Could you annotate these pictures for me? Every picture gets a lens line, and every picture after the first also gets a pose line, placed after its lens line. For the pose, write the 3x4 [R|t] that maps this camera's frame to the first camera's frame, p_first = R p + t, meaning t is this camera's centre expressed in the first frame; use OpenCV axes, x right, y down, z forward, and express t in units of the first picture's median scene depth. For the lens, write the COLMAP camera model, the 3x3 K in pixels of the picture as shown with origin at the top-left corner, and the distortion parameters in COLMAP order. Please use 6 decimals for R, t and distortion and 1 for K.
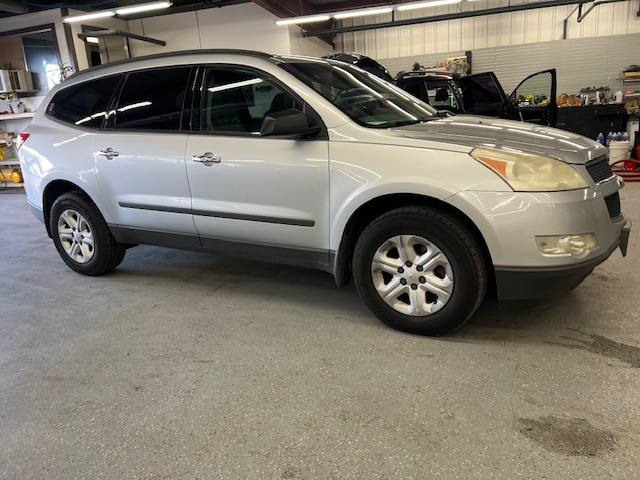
lens RADIAL K [[501.1, 0, 324.2], [0, 501.1, 238.7], [0, 0, 1]] dist [0.040699, -0.016931]
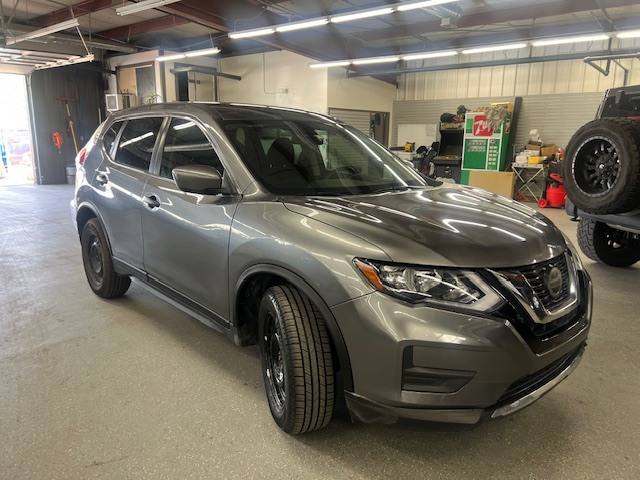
lens RADIAL K [[501.1, 0, 319.8], [0, 501.1, 244.2], [0, 0, 1]] dist [0.040699, -0.016931]
pose [[0.940830, 0.141660, -0.307851, 0.267843], [-0.152928, 0.988156, -0.012657, -0.012572], [0.302412, 0.058987, 0.951350, -0.047796]]
